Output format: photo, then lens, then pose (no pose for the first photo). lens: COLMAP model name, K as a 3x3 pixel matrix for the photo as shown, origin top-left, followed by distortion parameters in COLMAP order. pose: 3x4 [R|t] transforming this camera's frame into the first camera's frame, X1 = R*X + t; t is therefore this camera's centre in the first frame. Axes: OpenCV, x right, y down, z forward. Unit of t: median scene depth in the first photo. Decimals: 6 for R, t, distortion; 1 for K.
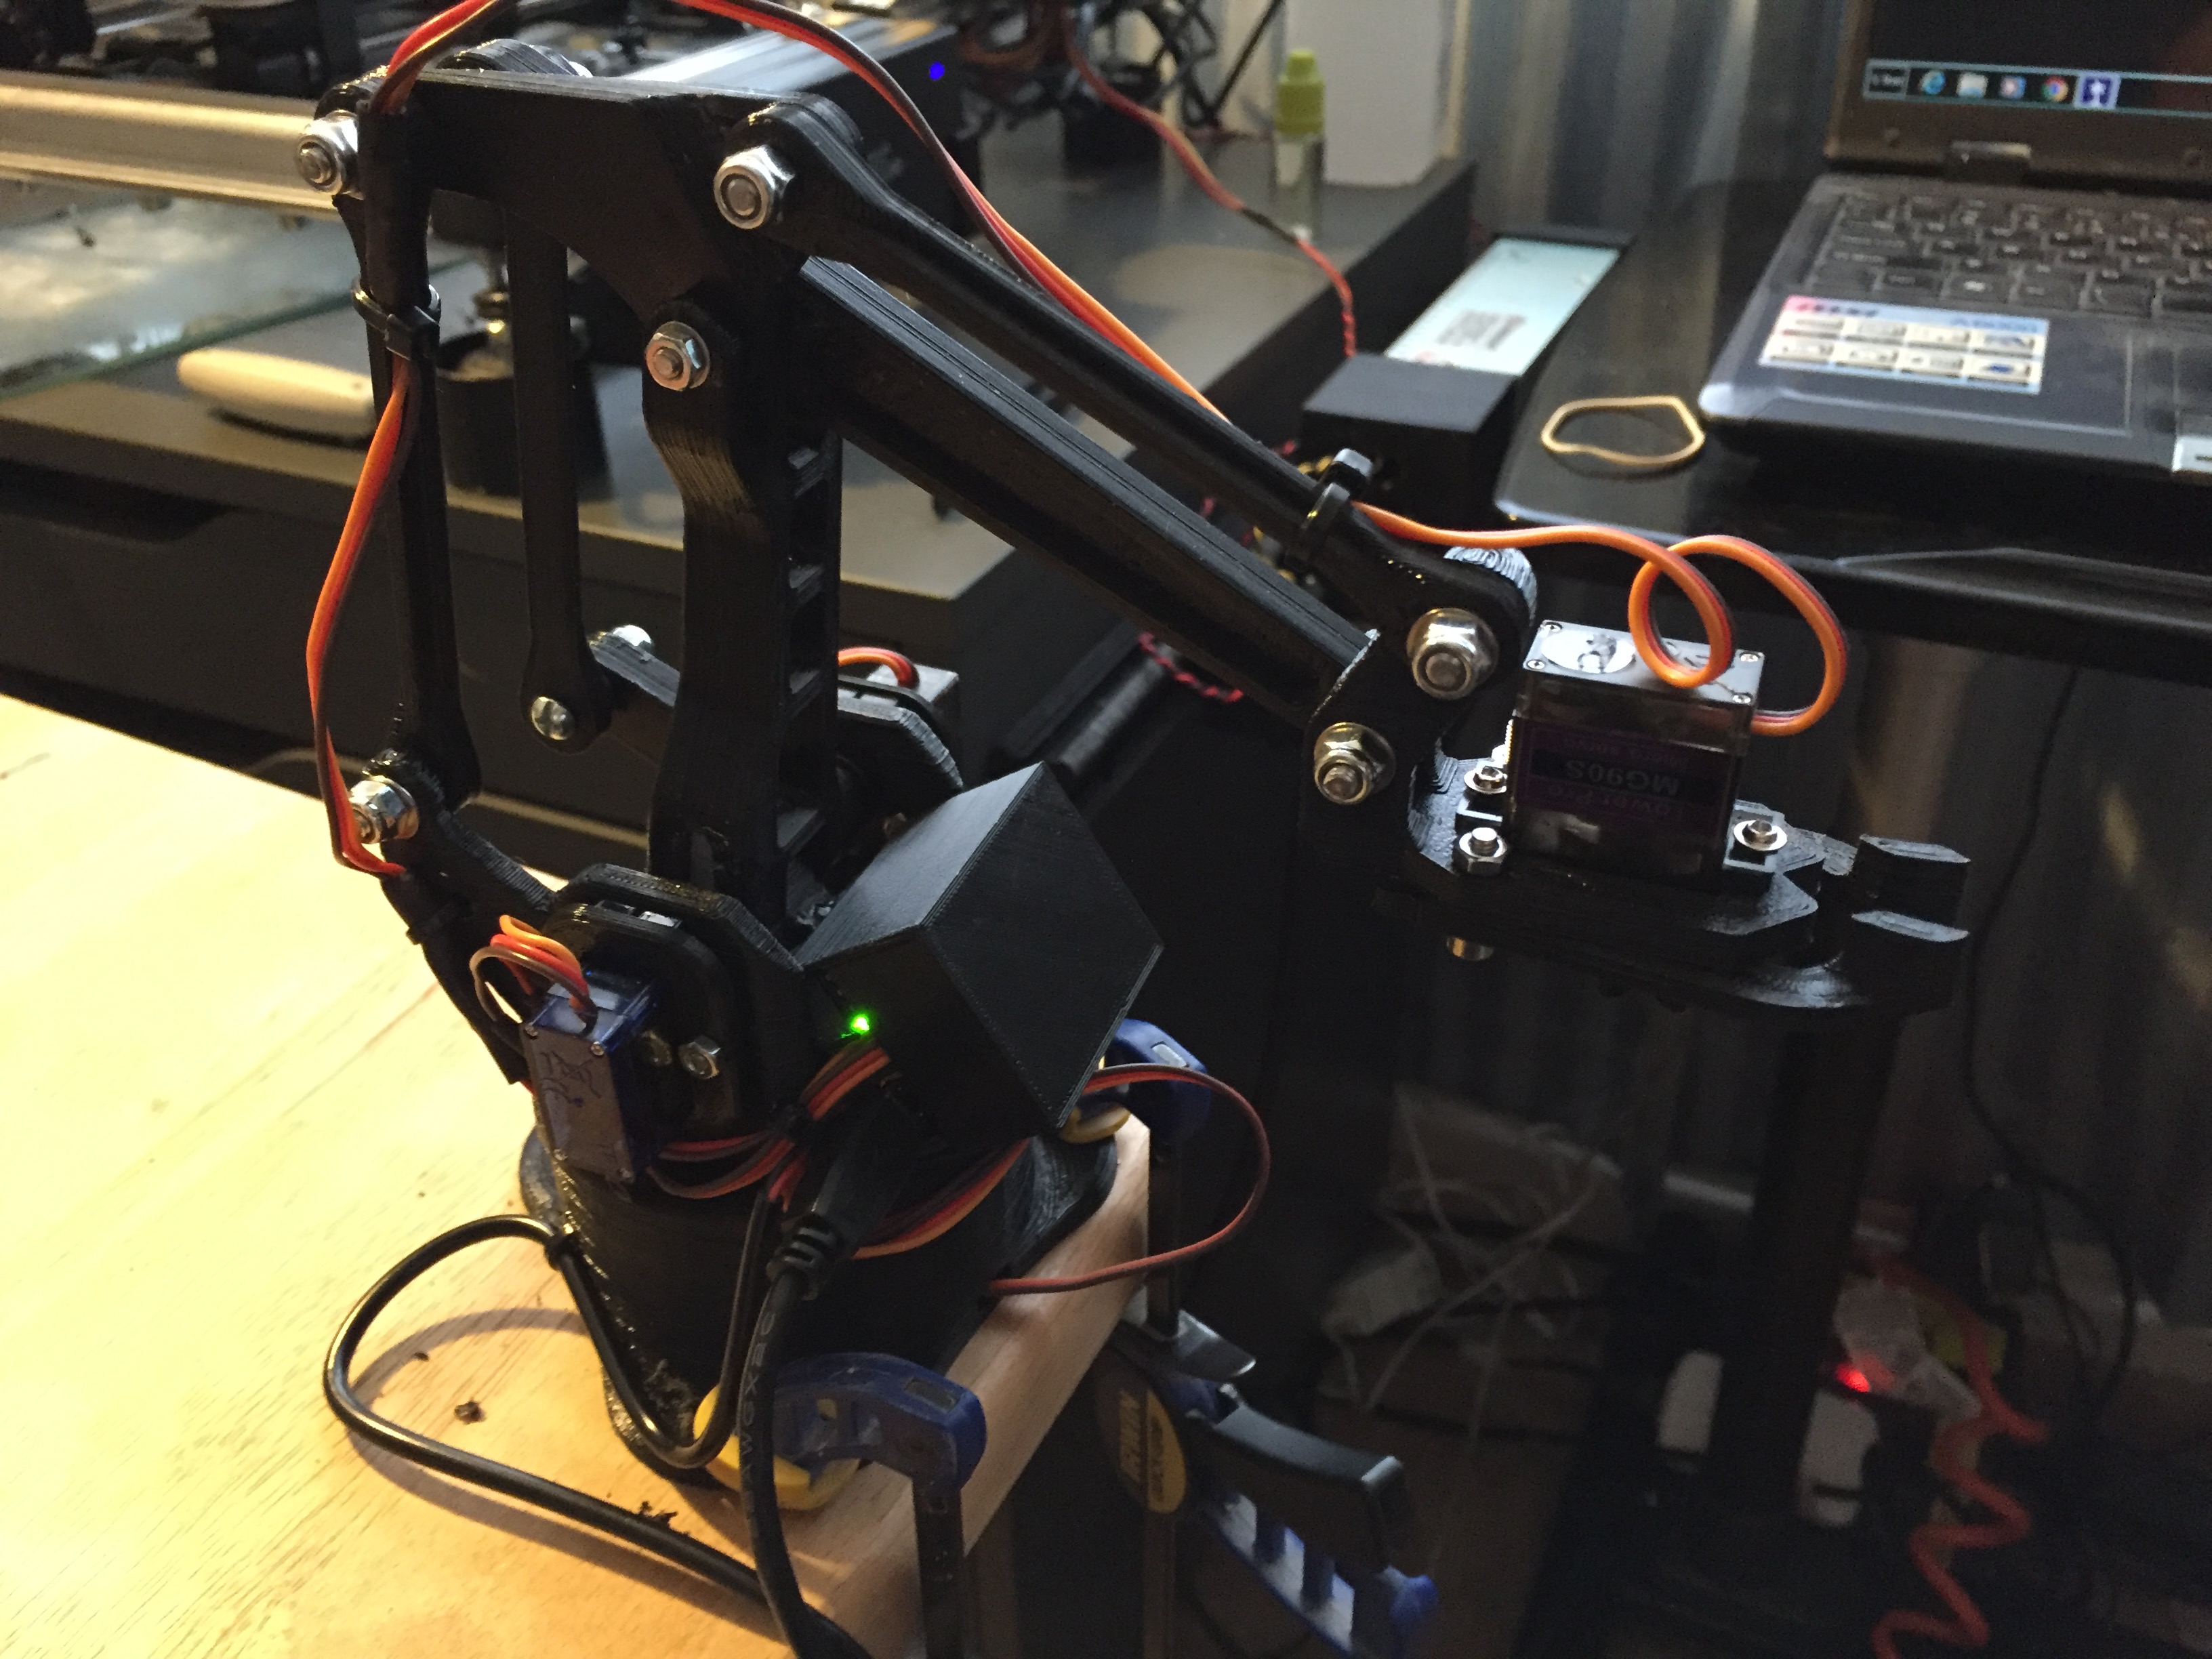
lens RADIAL K [[1956.2, 0, 1123.8], [0, 1956.2, 834.8], [0, 0, 1]] dist [0.067558, -0.130705]
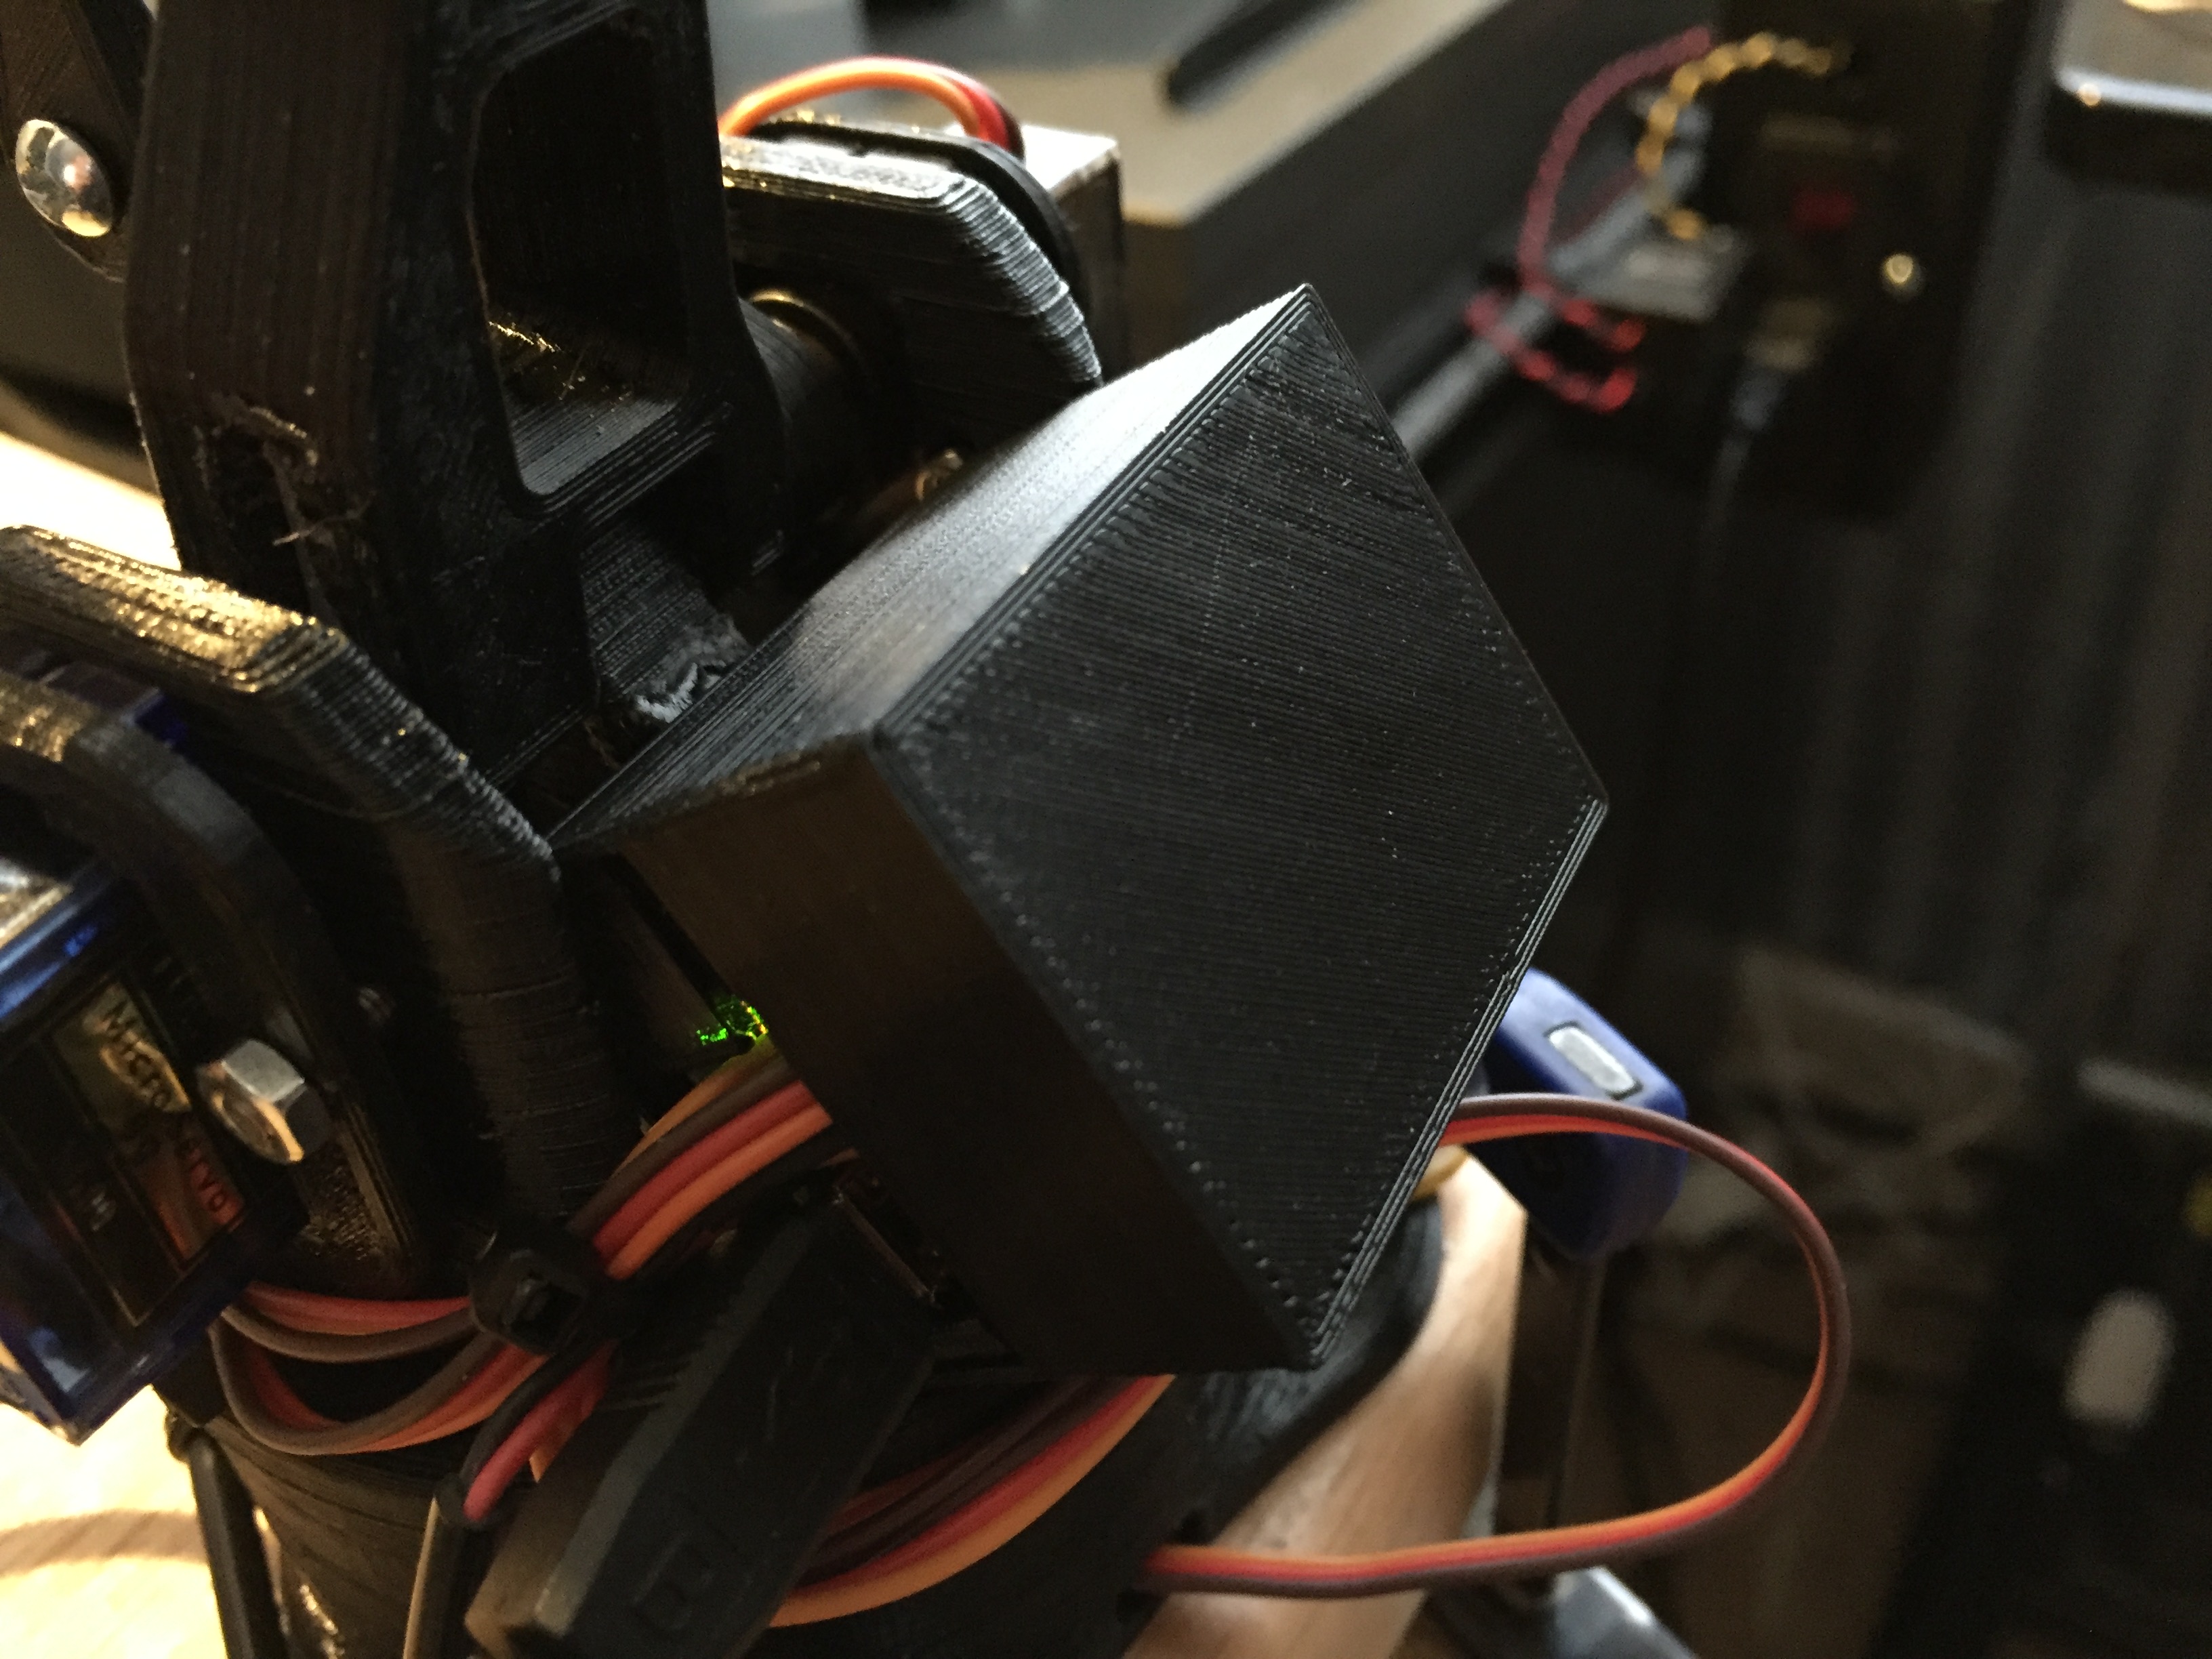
lens RADIAL K [[1956.2, 0, 1089.3], [0, 1956.2, 836.0], [0, 0, 1]] dist [0.067558, -0.130705]
pose [[0.987308, 0.037760, -0.154262, -0.020391], [-0.022297, 0.994660, 0.100767, 0.026070], [0.157243, -0.096048, 0.982878, 0.589773]]
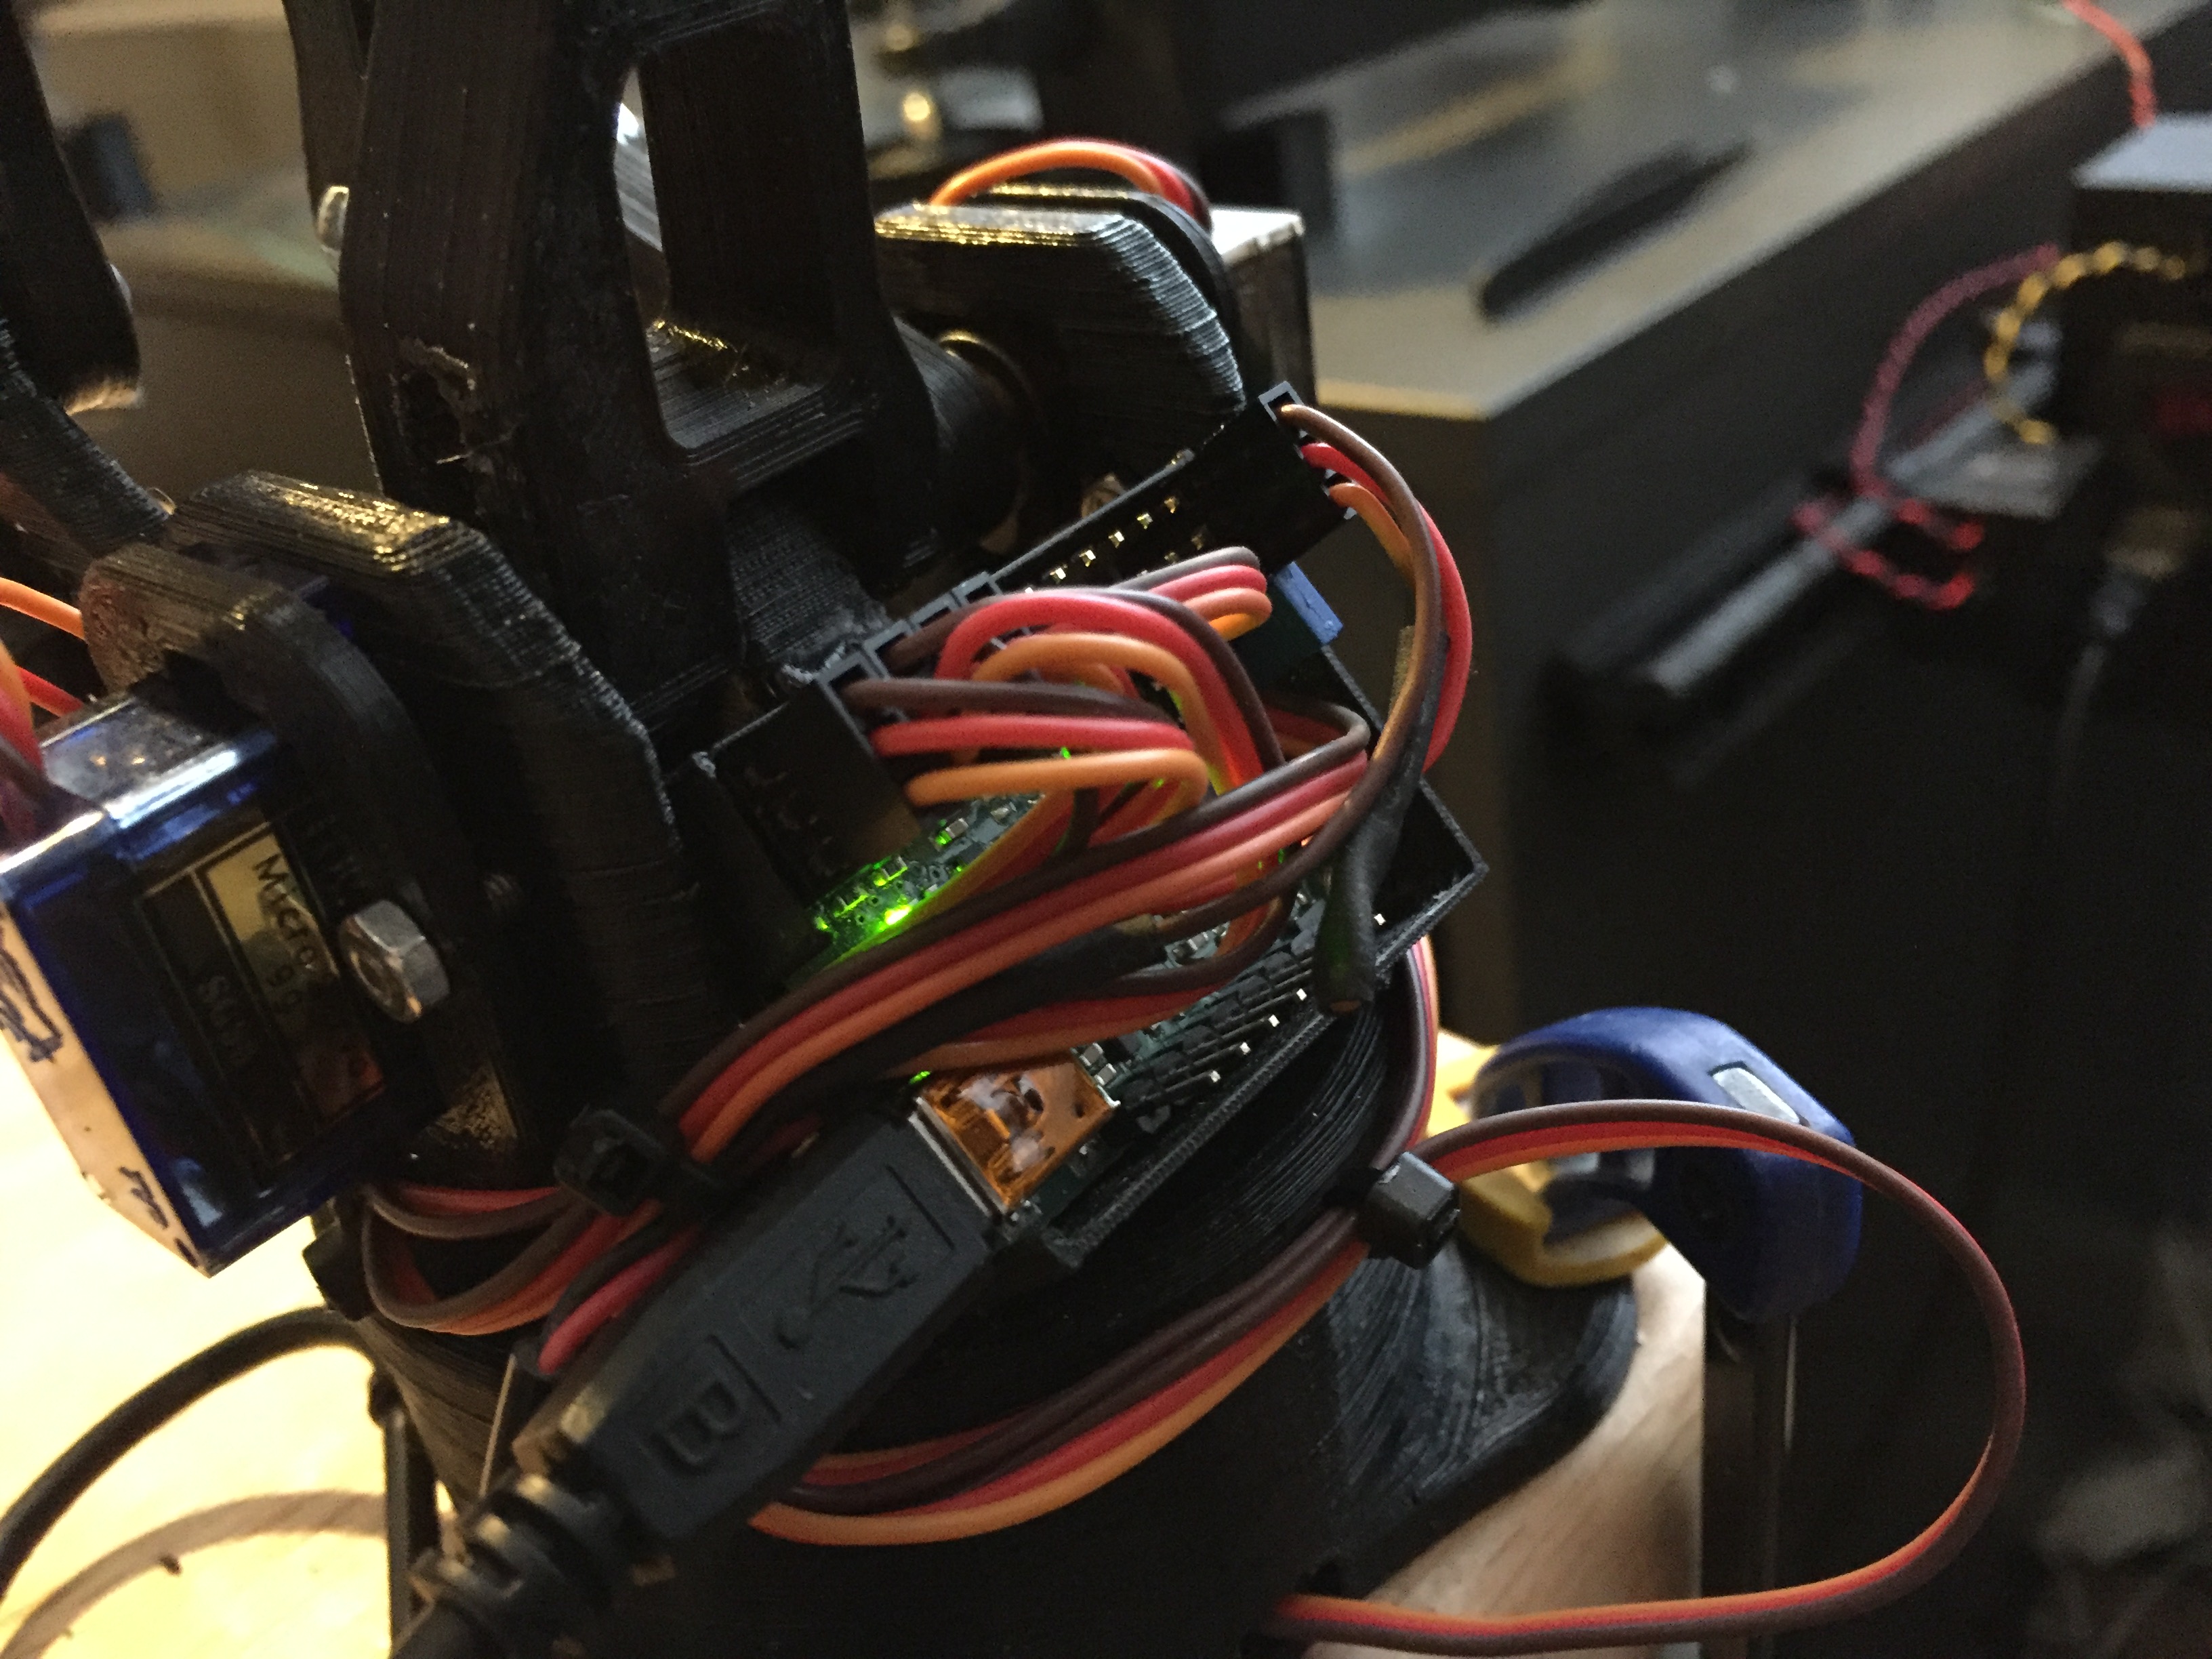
lens RADIAL K [[1956.2, 0, 1106.5], [0, 1956.2, 839.7], [0, 0, 1]] dist [0.067558, -0.130705]
pose [[0.941427, 0.037991, -0.335070, 0.031783], [-0.049906, 0.998388, -0.027021, 0.079642], [0.333503, 0.042161, 0.941806, 0.588606]]
